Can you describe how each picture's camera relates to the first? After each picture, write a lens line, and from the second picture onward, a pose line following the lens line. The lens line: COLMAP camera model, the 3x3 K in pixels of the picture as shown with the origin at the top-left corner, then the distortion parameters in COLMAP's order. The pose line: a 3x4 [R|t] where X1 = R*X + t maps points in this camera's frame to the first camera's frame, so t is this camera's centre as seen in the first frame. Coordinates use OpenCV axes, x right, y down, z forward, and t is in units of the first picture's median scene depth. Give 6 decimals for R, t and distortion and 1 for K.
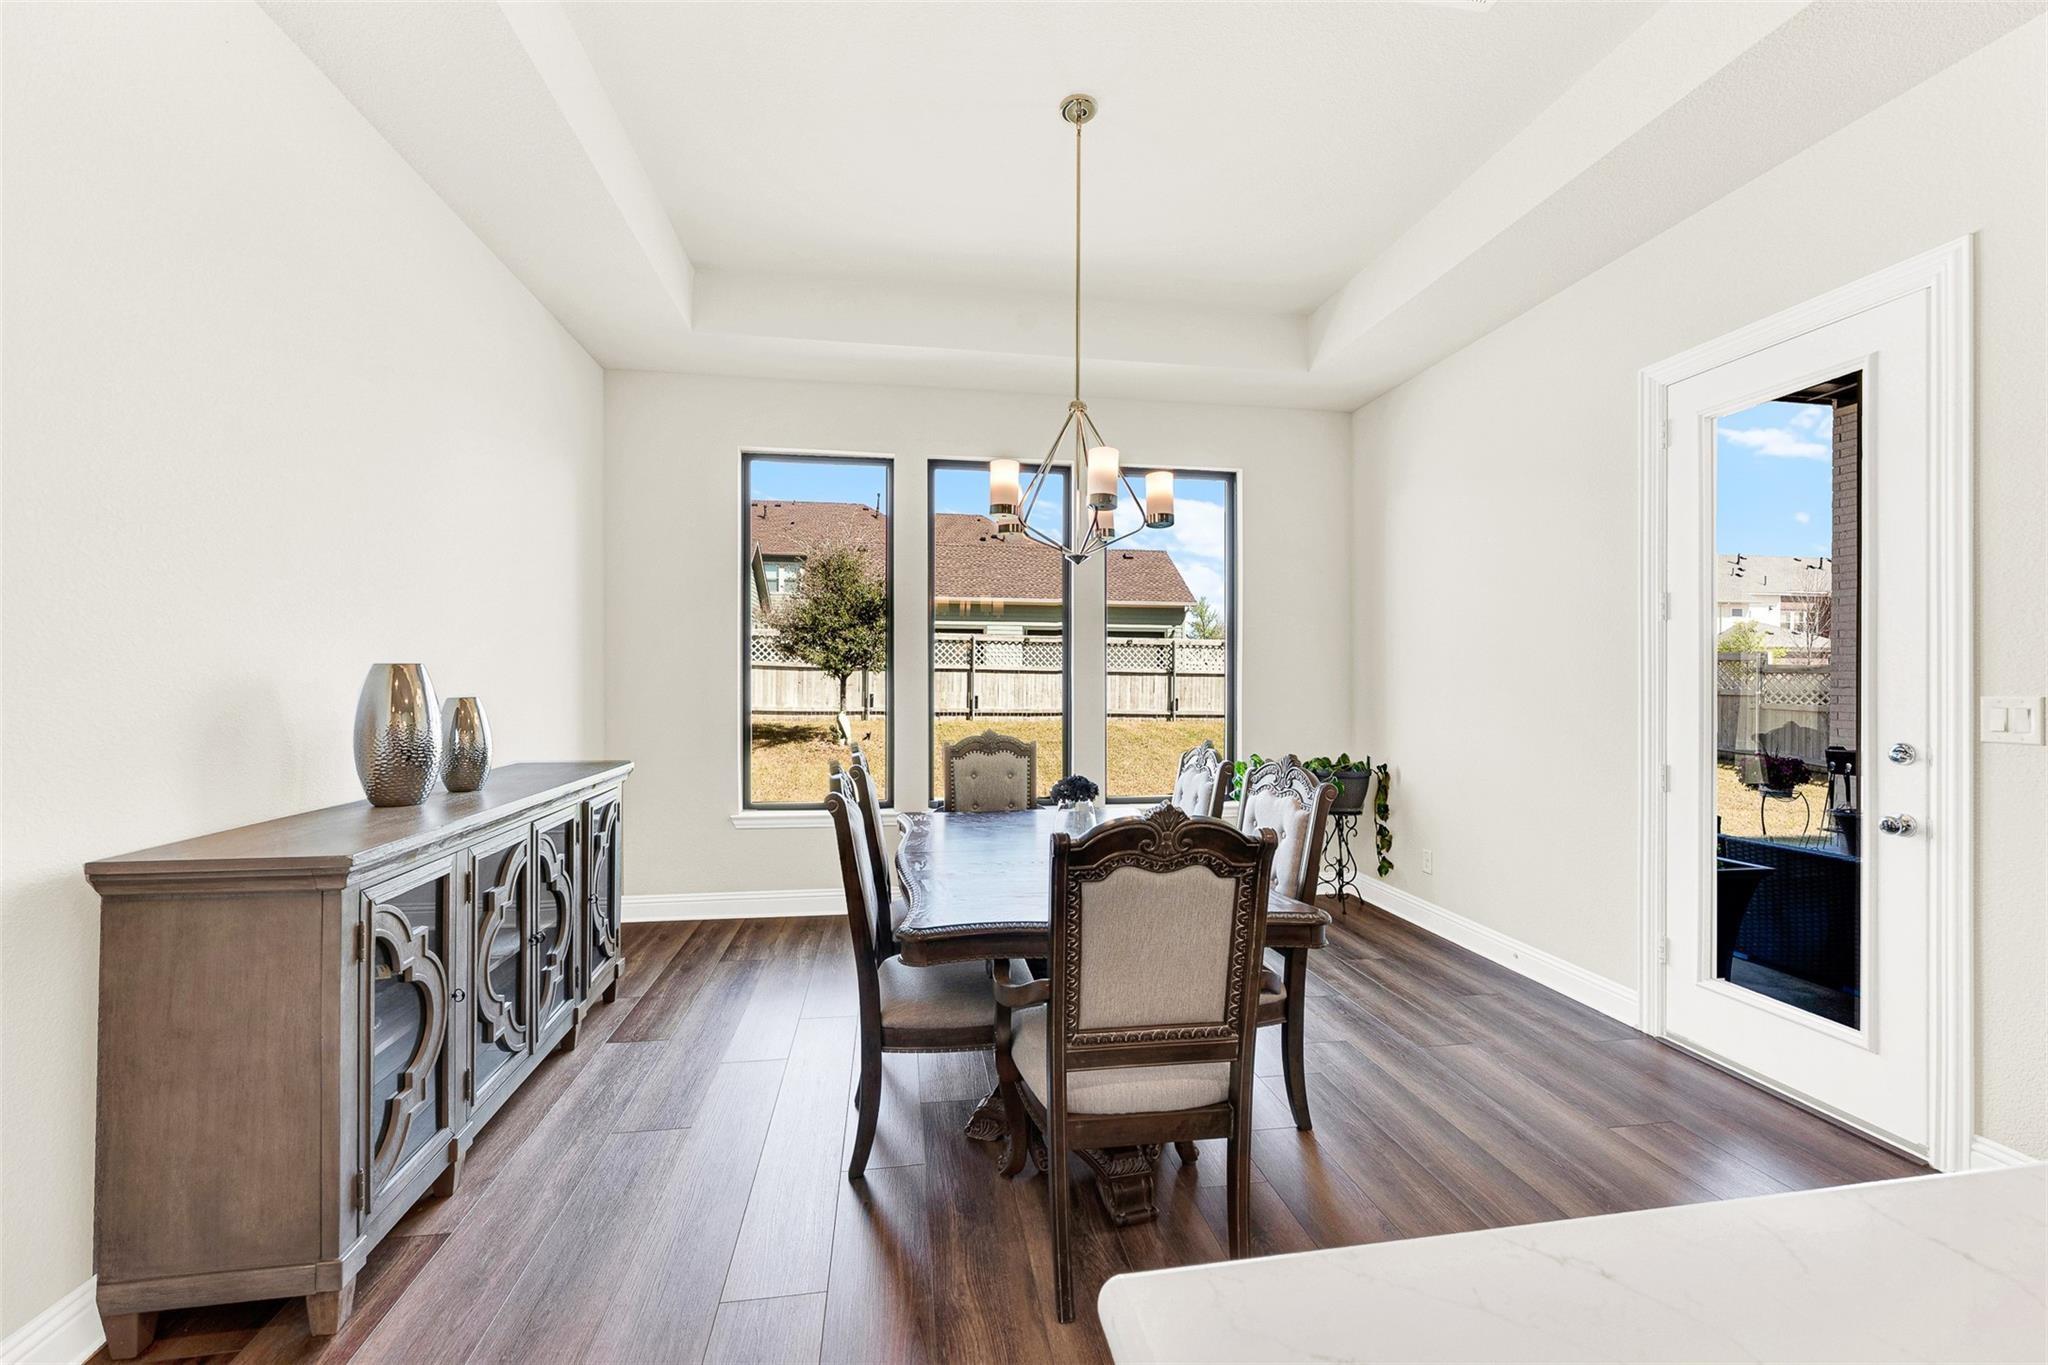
lens RADIAL K [[845.6, 0, 1025.8], [0, 845.6, 676.7], [0, 0, 1]] dist [0.002850, 0.000307]
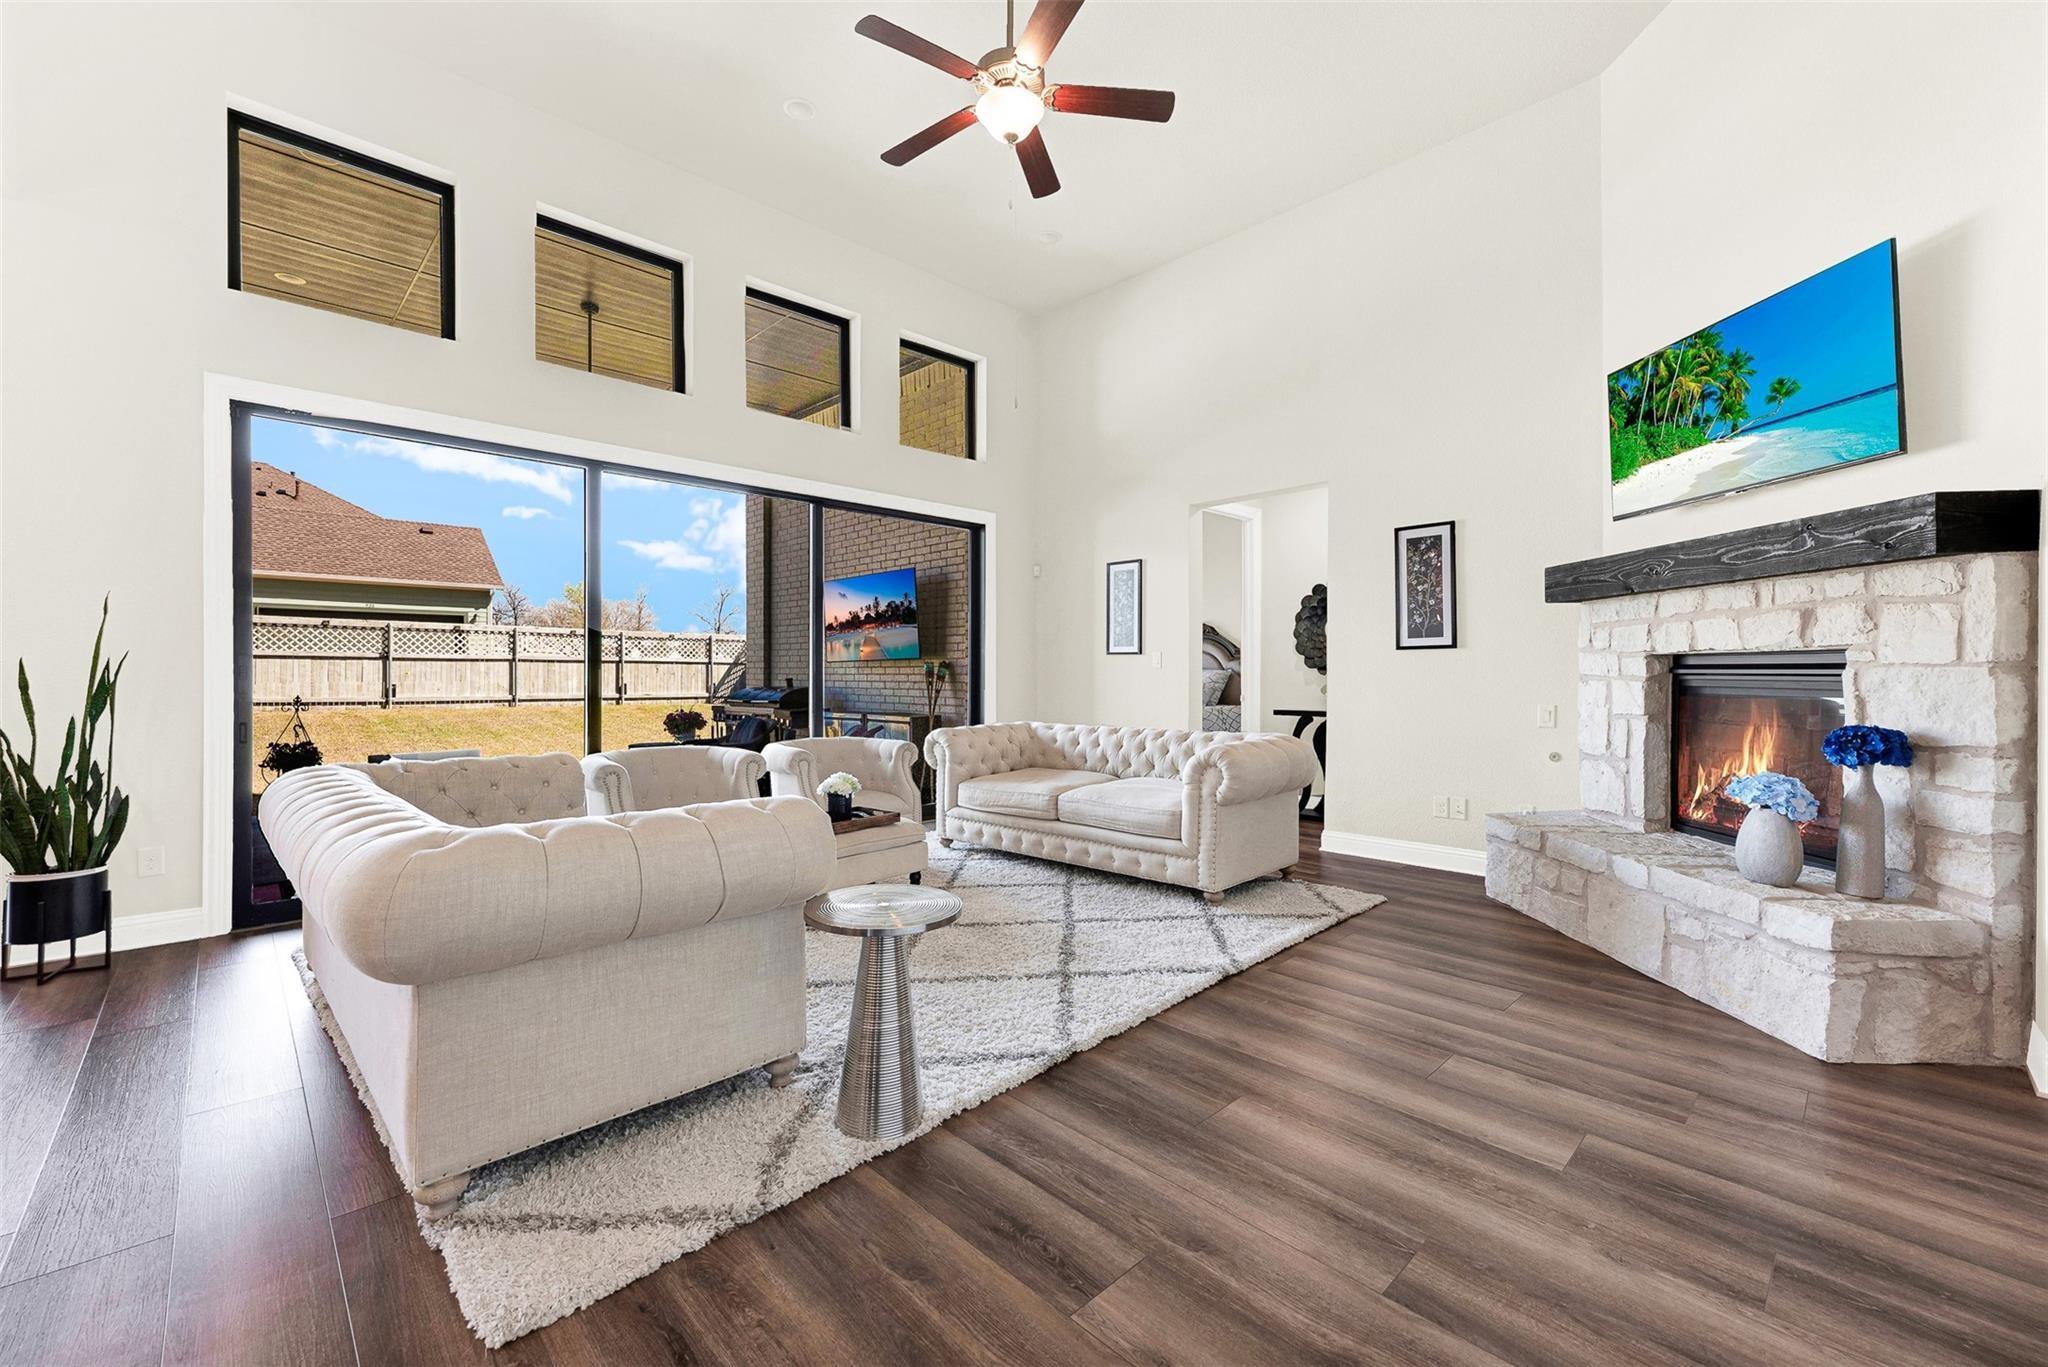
lens RADIAL K [[845.6, 0, 1026.2], [0, 845.6, 677.5], [0, 0, 1]] dist [0.002850, 0.000307]
pose [[0.827881, -0.009316, 0.560826, 0.231988], [0.003742, 0.999932, 0.011085, 0.010282], [-0.560891, -0.007078, 0.827860, -0.176195]]
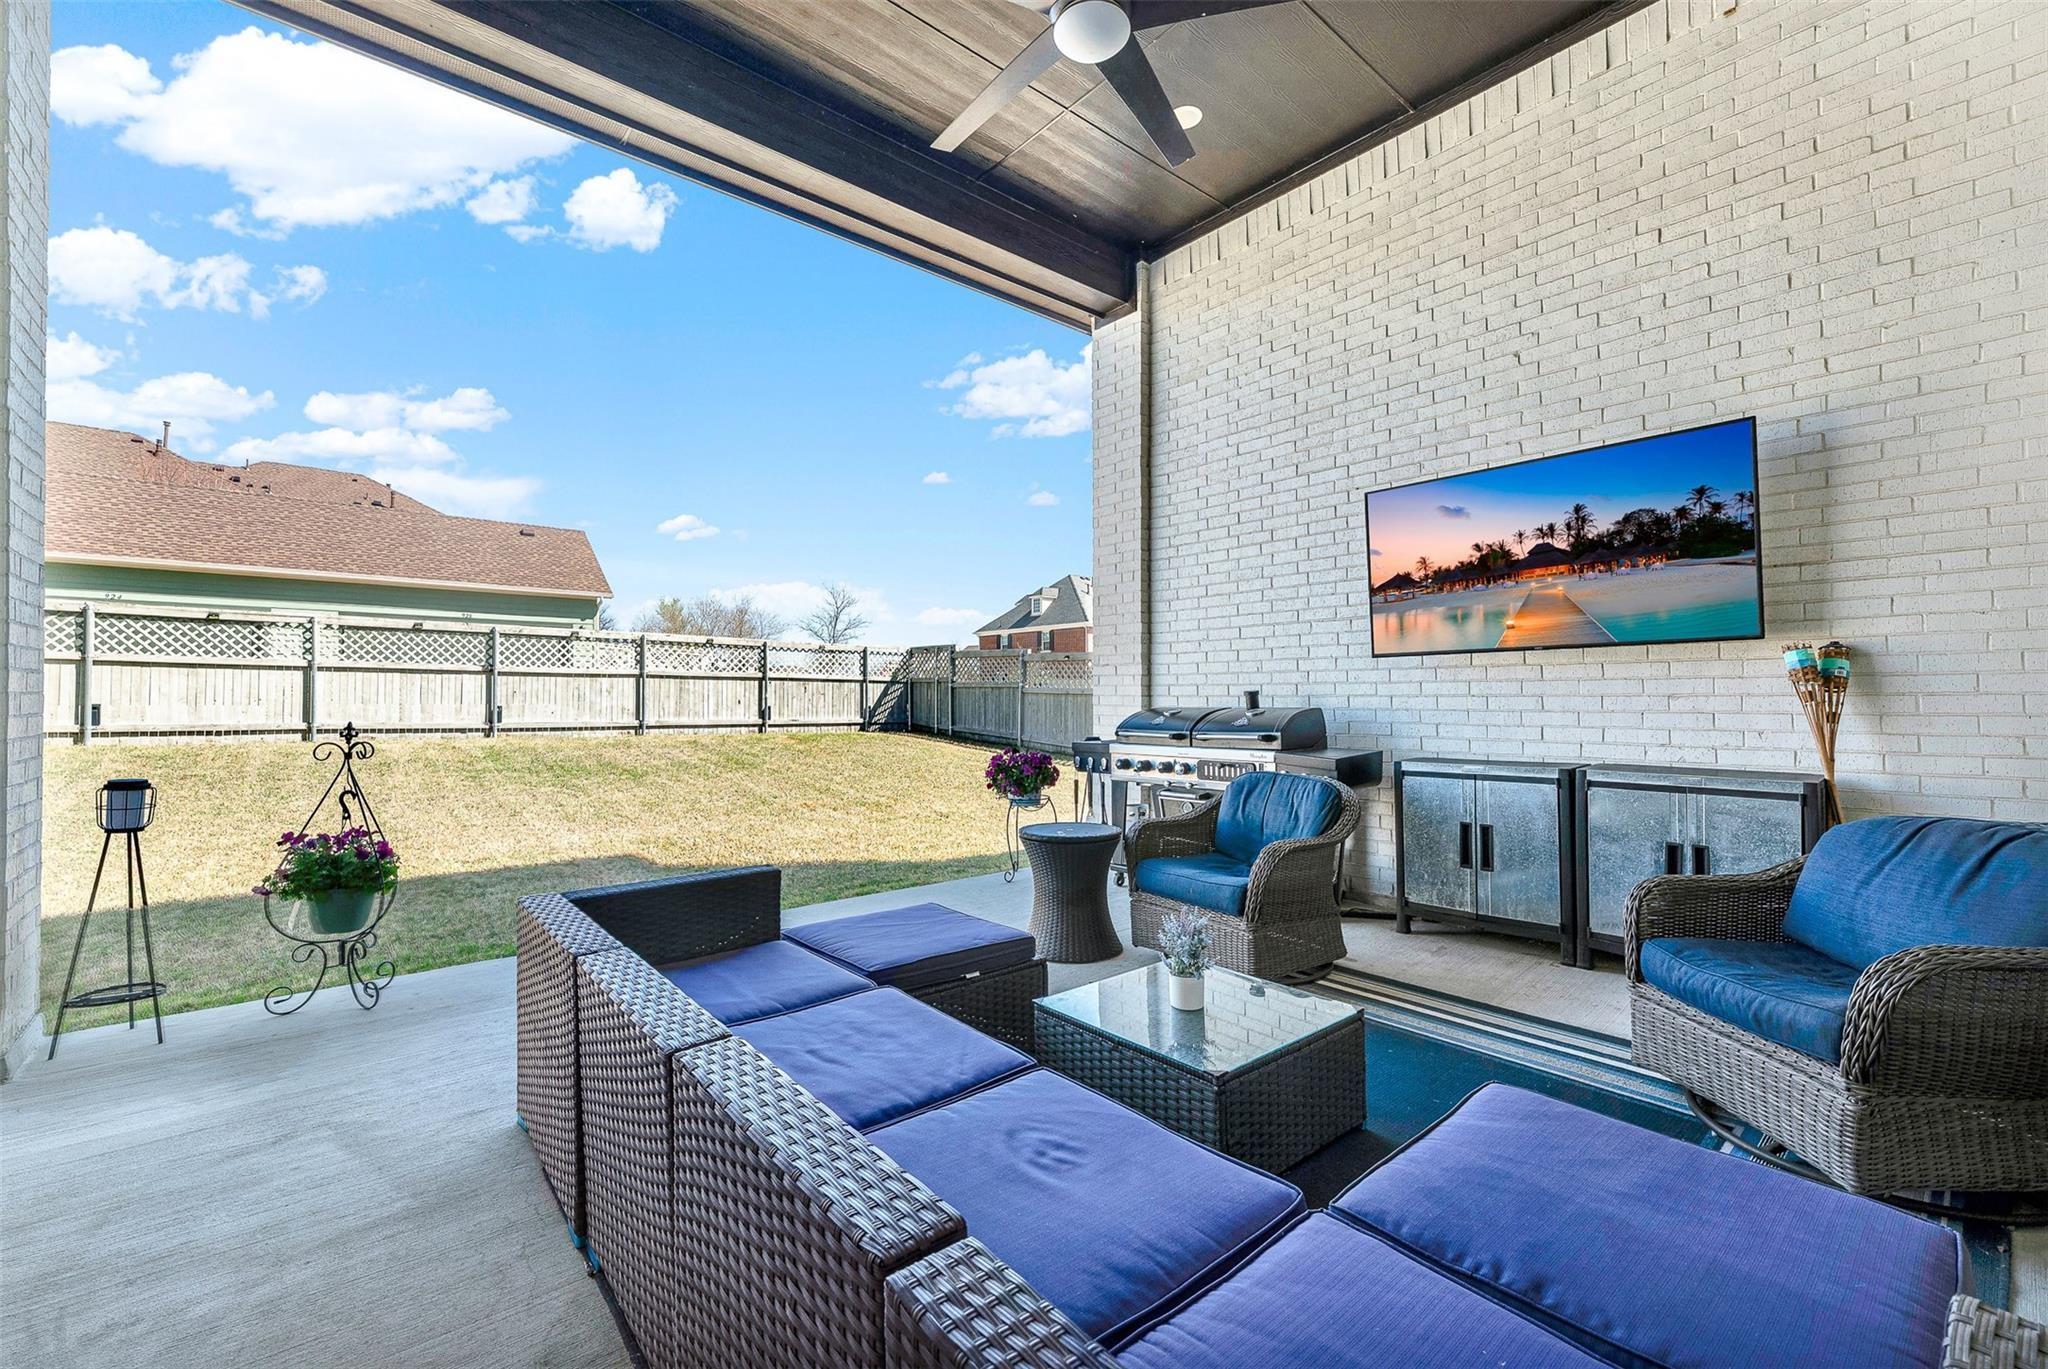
lens RADIAL K [[845.6, 0, 1015.2], [0, 845.6, 694.0], [0, 0, 1]] dist [0.002850, 0.000307]
pose [[0.869174, -0.003323, 0.494495, 0.203877], [0.003452, 0.999994, 0.000653, 0.016503], [-0.494494, 0.001139, 0.869180, 0.137452]]
